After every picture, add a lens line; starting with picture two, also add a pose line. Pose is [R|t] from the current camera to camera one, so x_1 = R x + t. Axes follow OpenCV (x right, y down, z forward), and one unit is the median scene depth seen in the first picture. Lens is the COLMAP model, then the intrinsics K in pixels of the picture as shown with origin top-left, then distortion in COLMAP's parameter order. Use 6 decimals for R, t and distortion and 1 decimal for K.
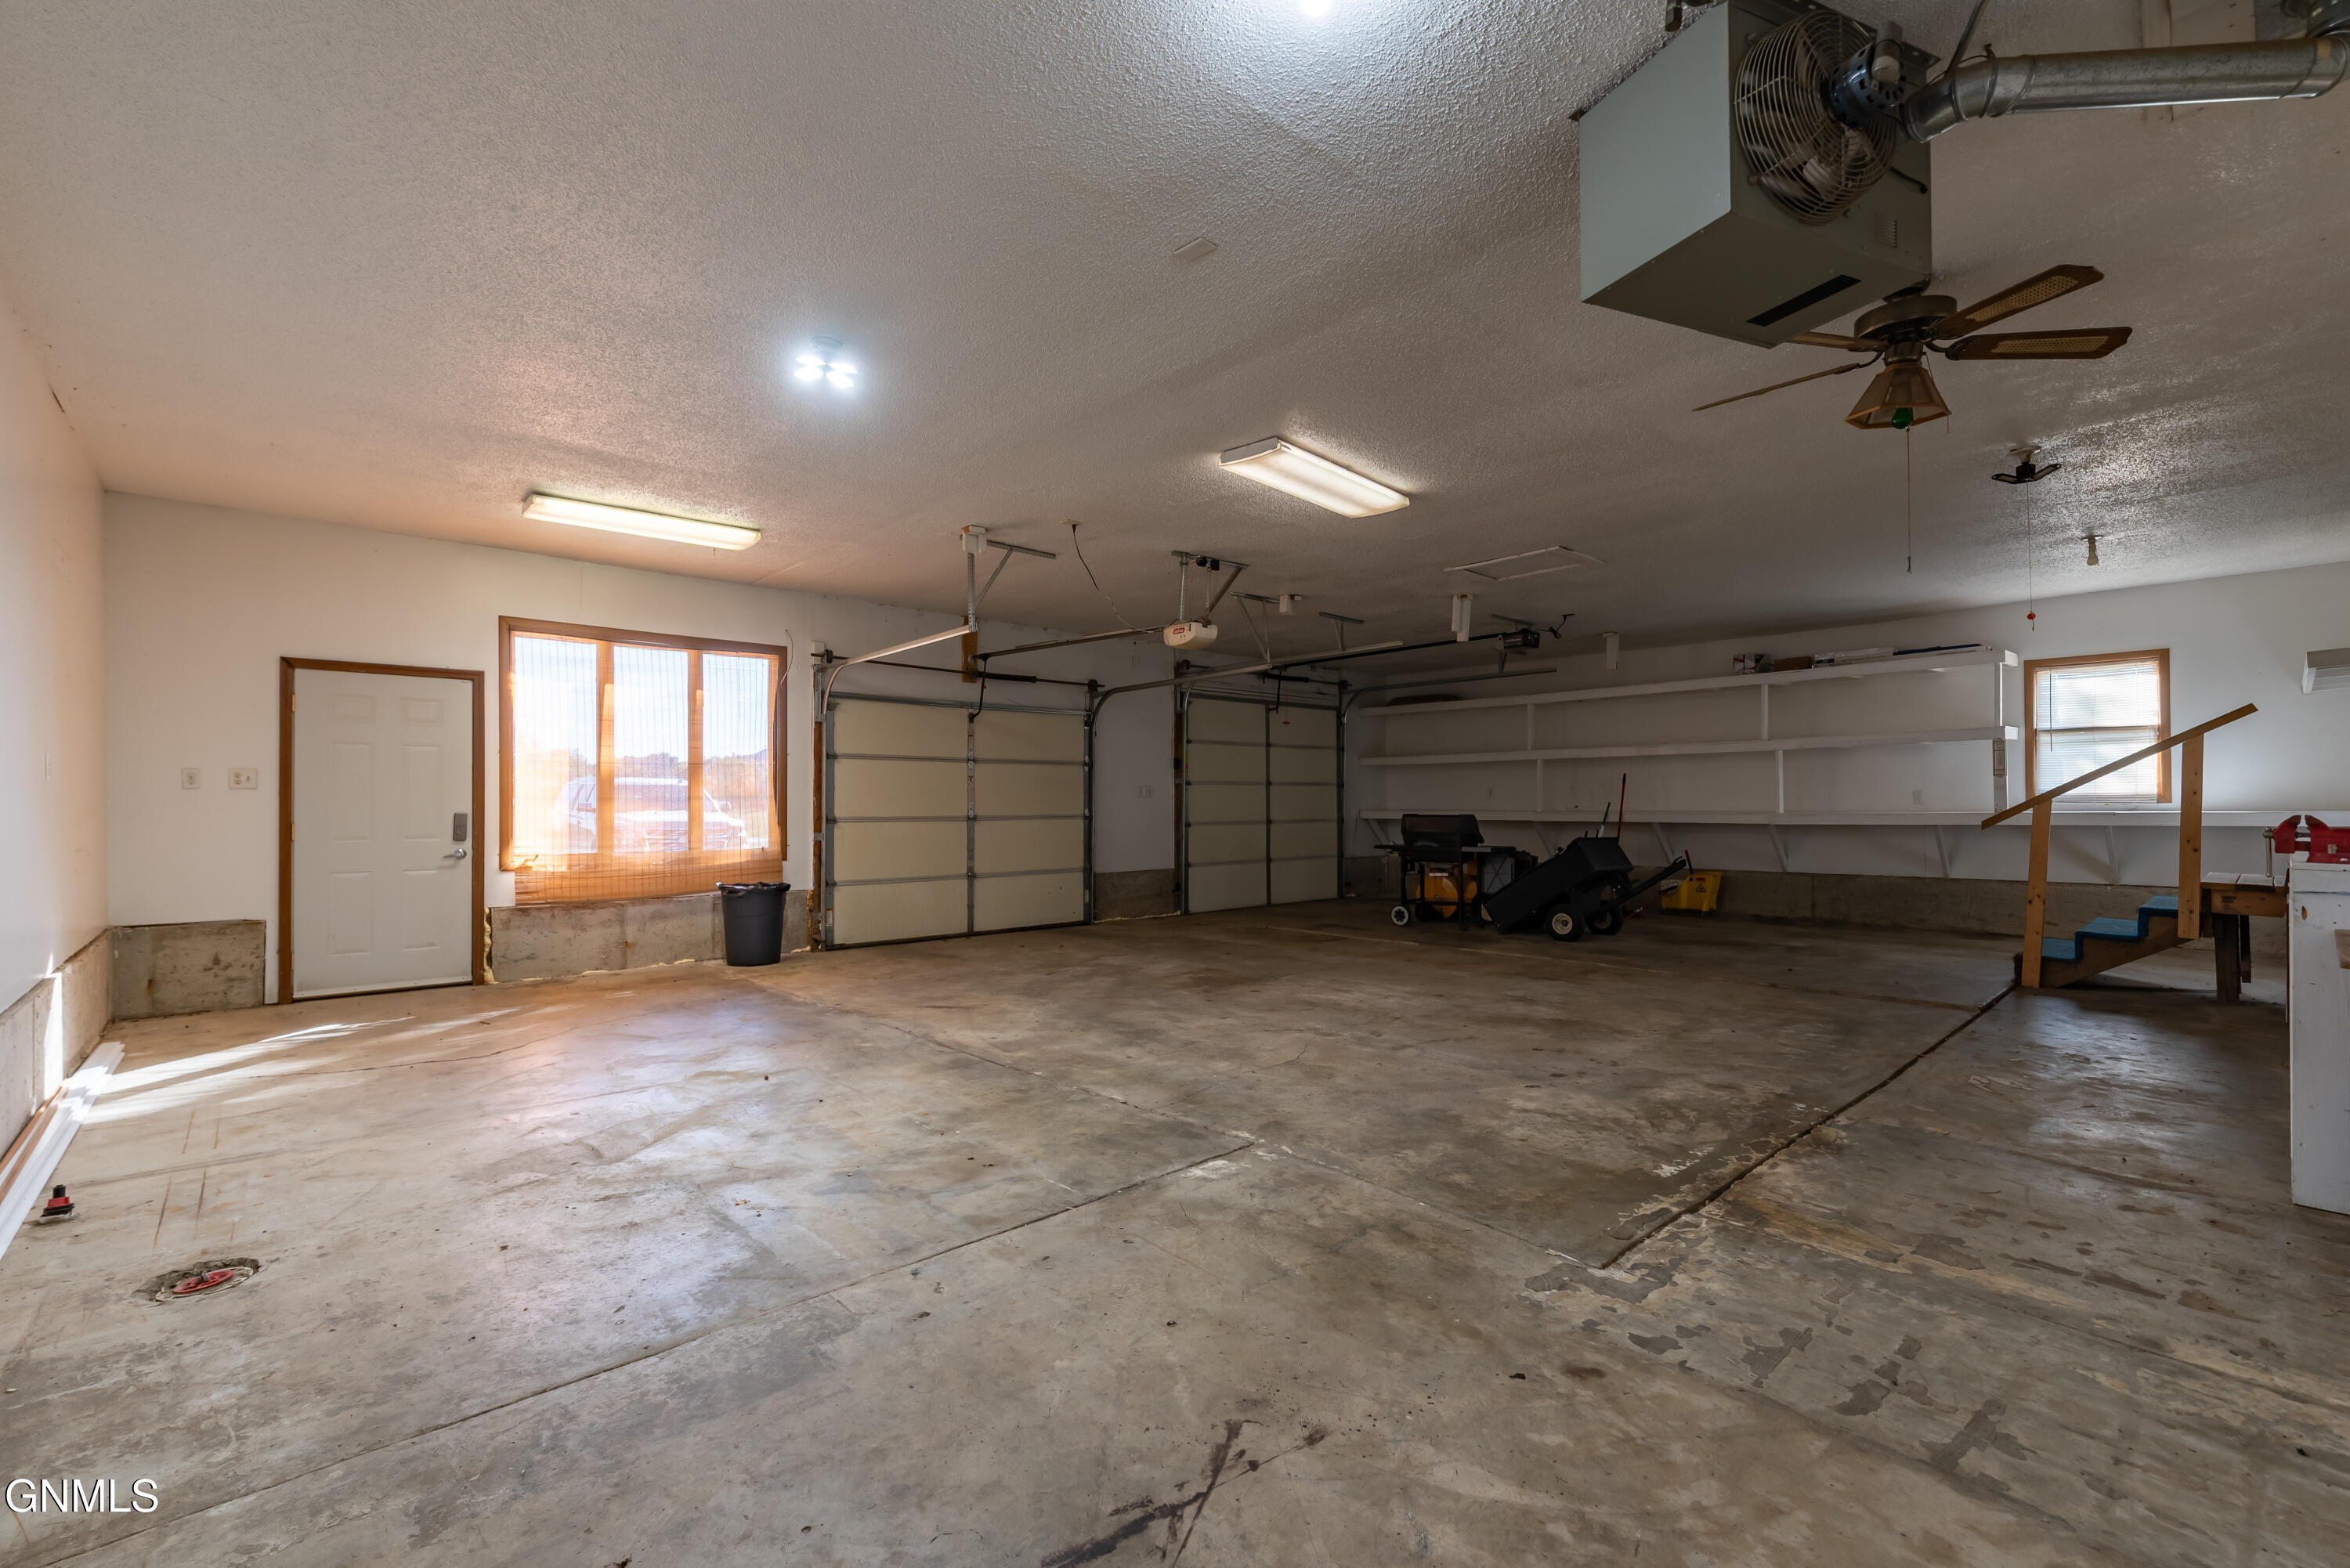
lens RADIAL K [[1016.3, 0, 1188.3], [0, 1016.3, 792.7], [0, 0, 1]] dist [0.003946, -0.000352]
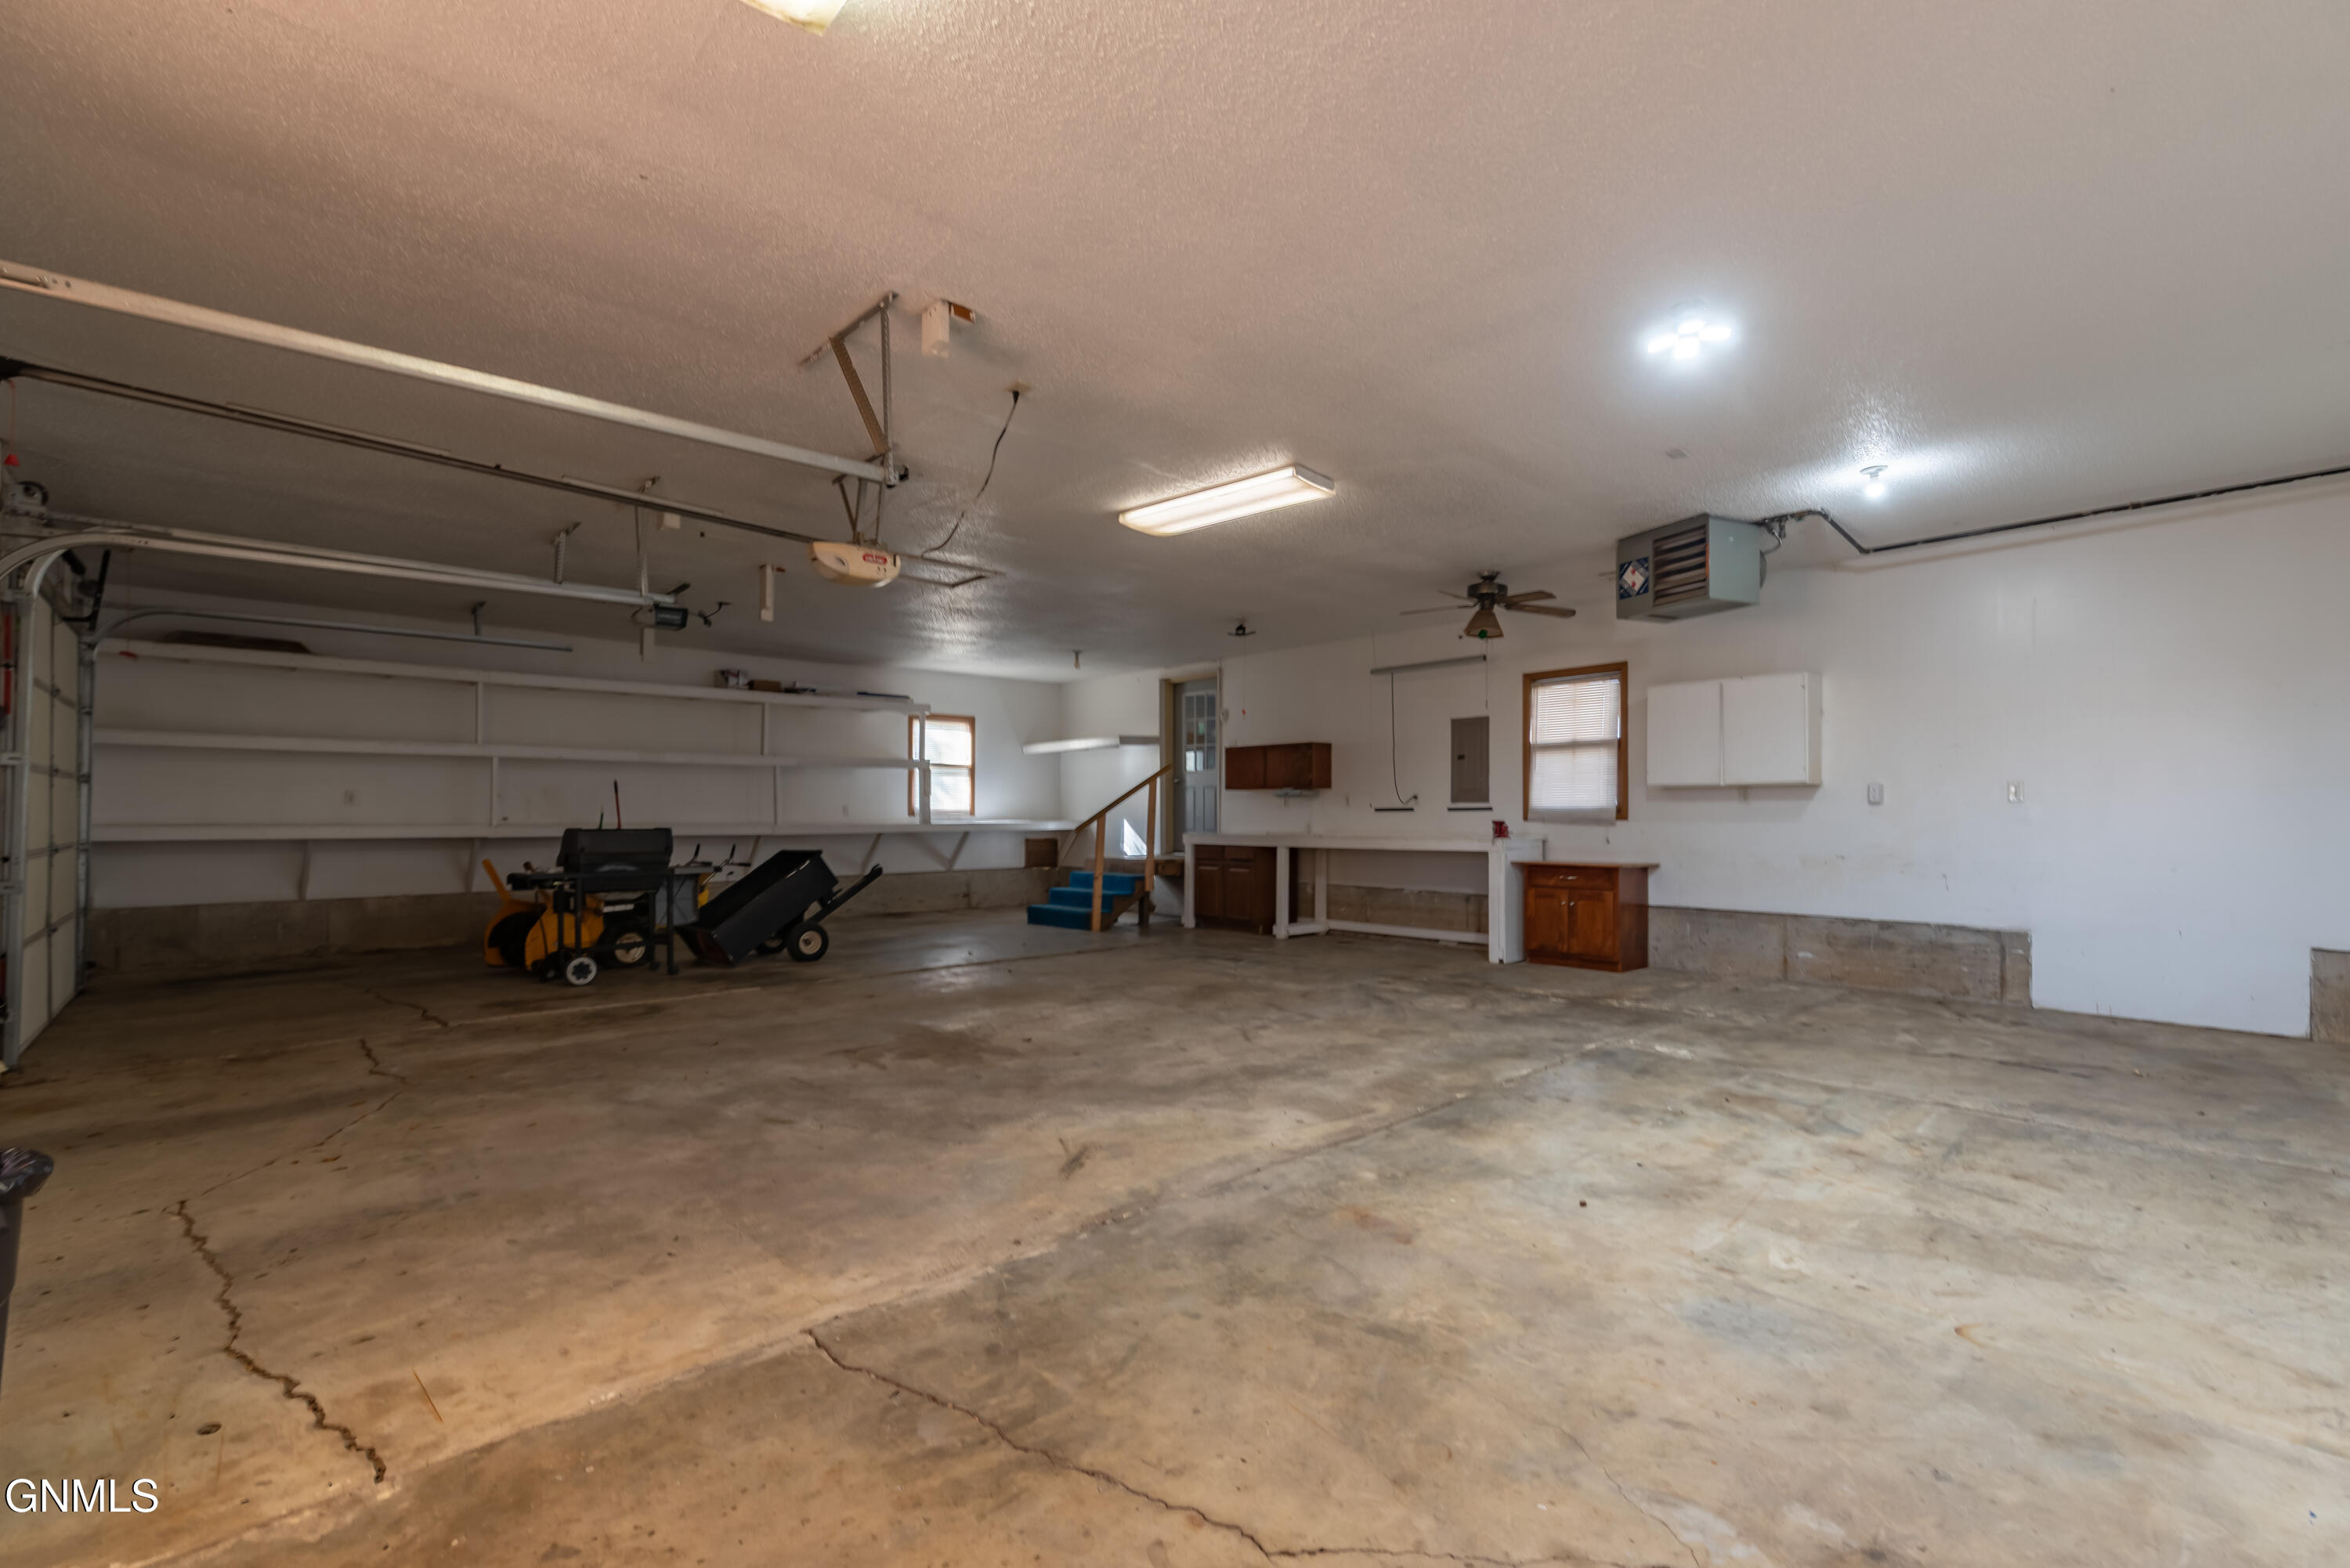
lens RADIAL K [[1016.3, 0, 1188.3], [0, 1016.3, 801.4], [0, 0, 1]] dist [0.003946, -0.000352]
pose [[-0.006928, 0.016764, 0.999835, -1.131380], [-0.012090, 0.999785, -0.016847, 0.019855], [-0.999903, -0.012204, -0.006723, 1.298410]]
